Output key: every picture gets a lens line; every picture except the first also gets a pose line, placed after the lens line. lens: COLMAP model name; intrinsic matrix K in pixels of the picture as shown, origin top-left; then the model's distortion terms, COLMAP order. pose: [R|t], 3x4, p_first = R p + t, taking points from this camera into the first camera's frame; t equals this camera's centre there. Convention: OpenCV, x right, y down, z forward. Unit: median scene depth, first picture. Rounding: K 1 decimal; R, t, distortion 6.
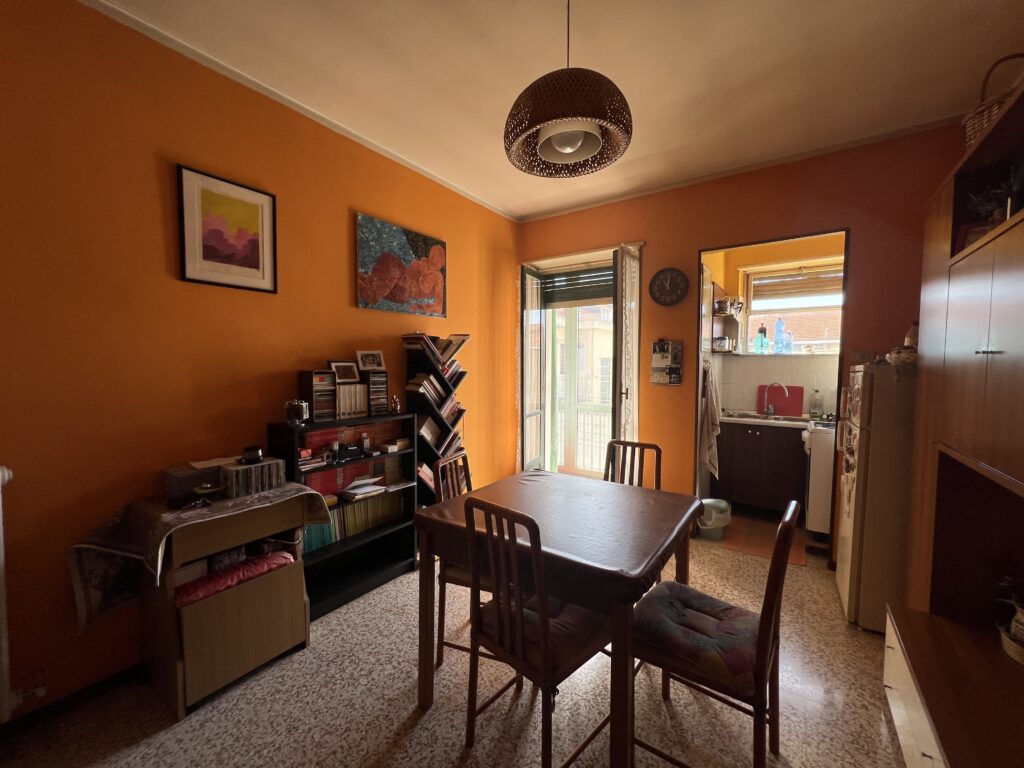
lens RADIAL K [[409.3, 0, 513.7], [0, 409.3, 383.9], [0, 0, 1]] dist [-0.000516, -0.000190]
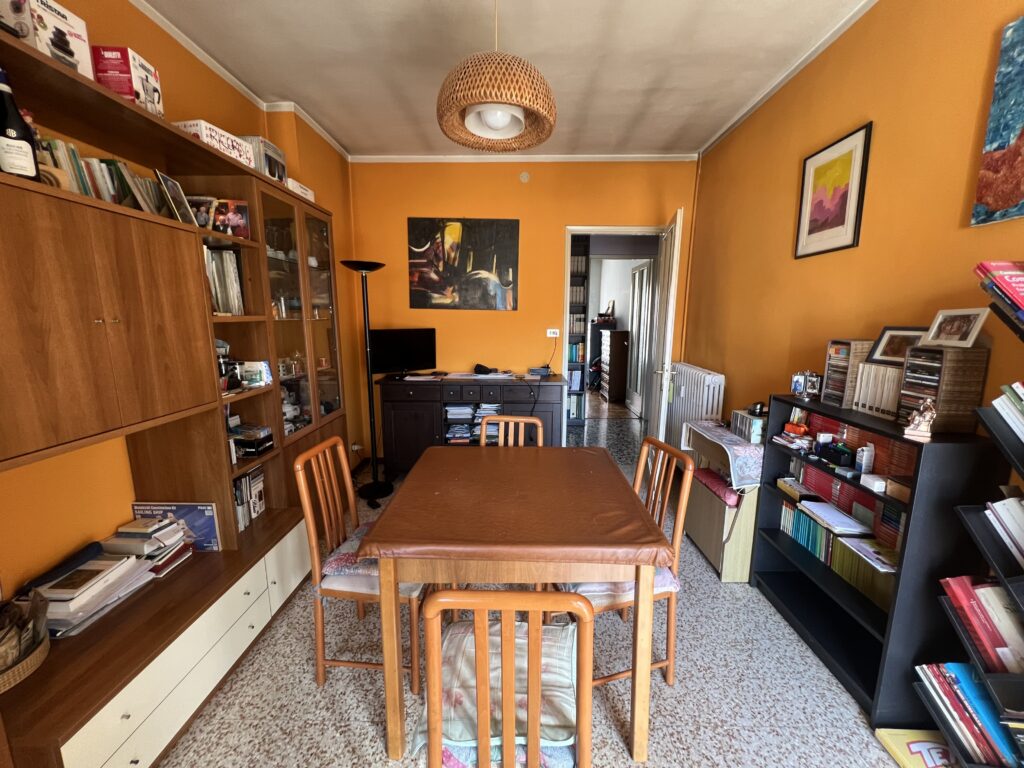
lens RADIAL K [[410.5, 0, 511.5], [0, 410.5, 387.5], [0, 0, 1]] dist [-0.003955, -0.000065]
pose [[-0.834945, 0.085799, -0.543604, 0.406754], [-0.032092, 0.978501, 0.203732, -0.070177], [0.549397, 0.187550, -0.814241, 1.112510]]
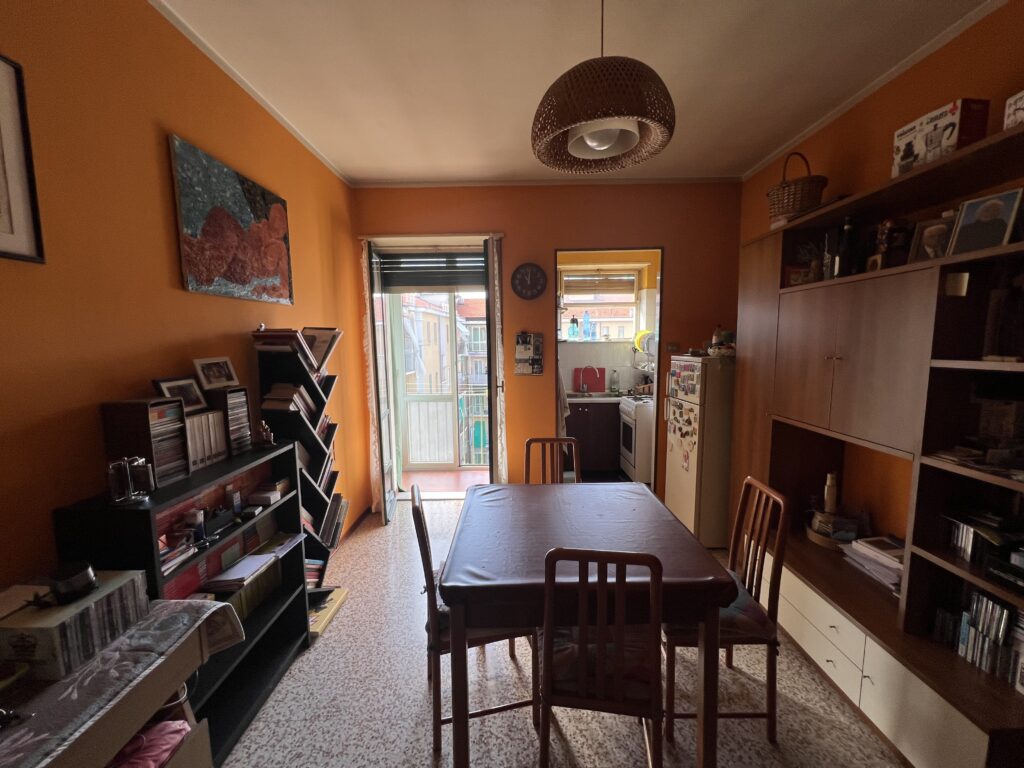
lens RADIAL K [[409.3, 0, 514.5], [0, 409.3, 384.5], [0, 0, 1]] dist [-0.000516, -0.000190]
pose [[0.825912, -0.076639, 0.558566, -0.317952], [0.043799, 0.996446, 0.071958, -0.063991], [-0.562095, -0.034966, 0.826333, 0.185671]]
